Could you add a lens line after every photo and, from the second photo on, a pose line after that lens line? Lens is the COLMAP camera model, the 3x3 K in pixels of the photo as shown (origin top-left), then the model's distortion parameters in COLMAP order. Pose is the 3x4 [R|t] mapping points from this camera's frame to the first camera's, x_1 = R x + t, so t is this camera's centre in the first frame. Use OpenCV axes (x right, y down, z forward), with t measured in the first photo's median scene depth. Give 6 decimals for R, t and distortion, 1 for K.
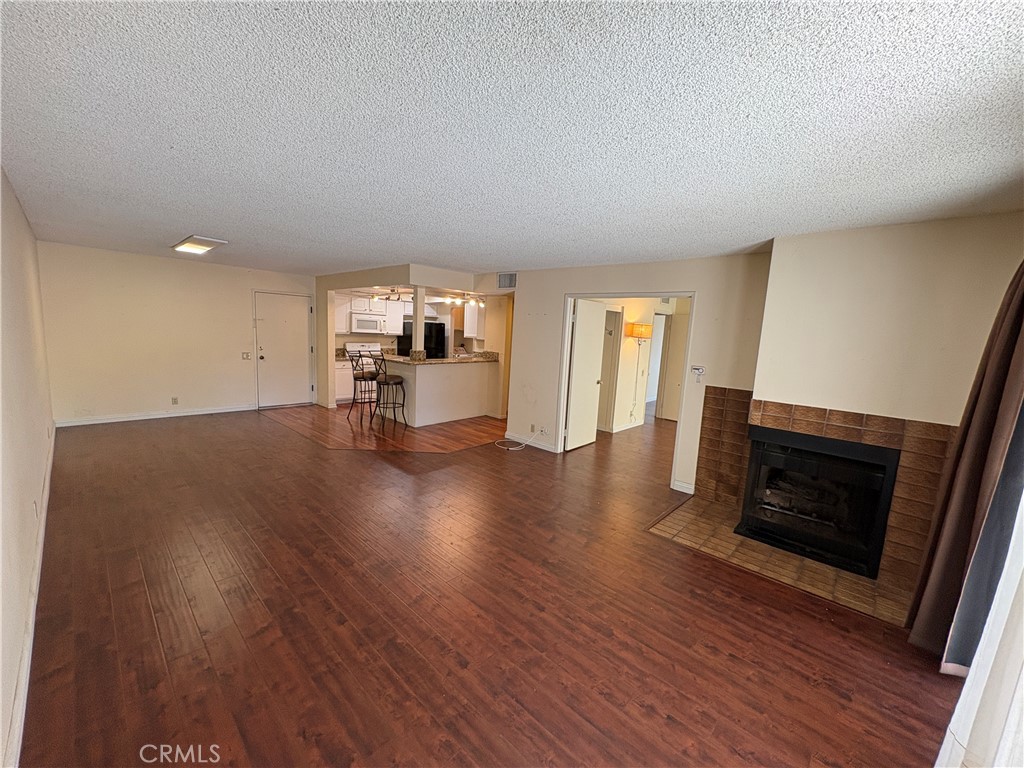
lens RADIAL K [[405.8, 0, 512.0], [0, 405.8, 384.0], [0, 0, 1]] dist [0.000381, -0.000018]
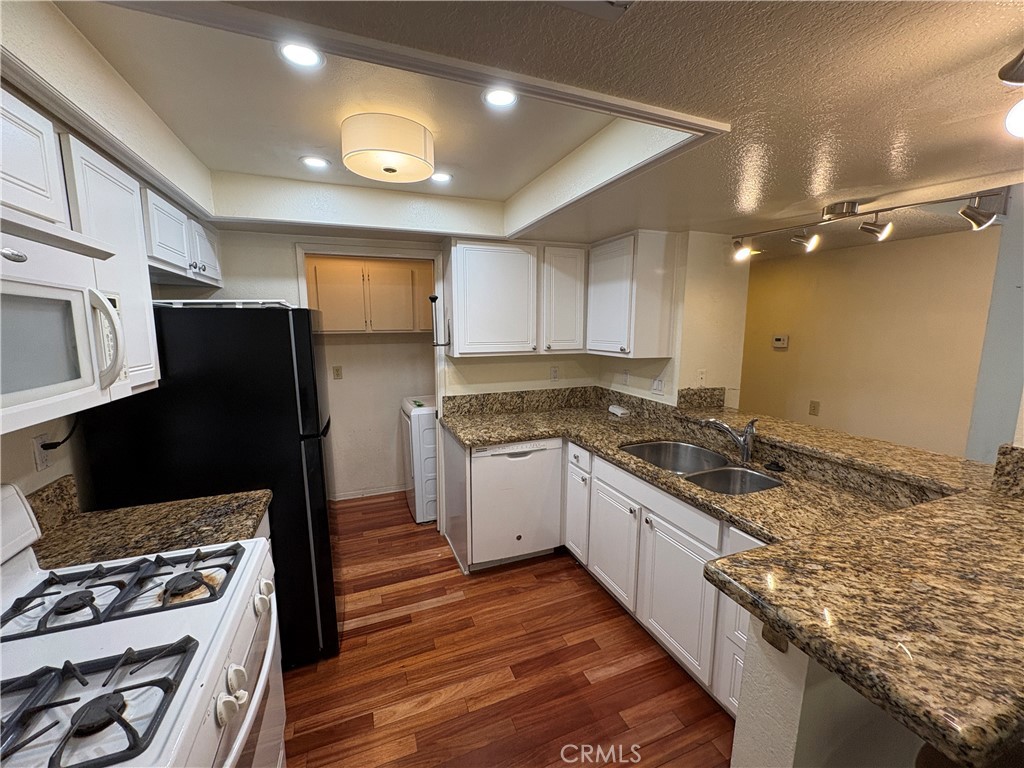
lens RADIAL K [[405.8, 0, 512.0], [0, 405.8, 384.0], [0, 0, 1]] dist [0.000381, -0.000018]
pose [[0.425959, -0.173360, 0.887978, -0.546221], [0.136194, 0.982573, 0.126497, -0.188035], [-0.894433, 0.067055, 0.442147, 1.222268]]
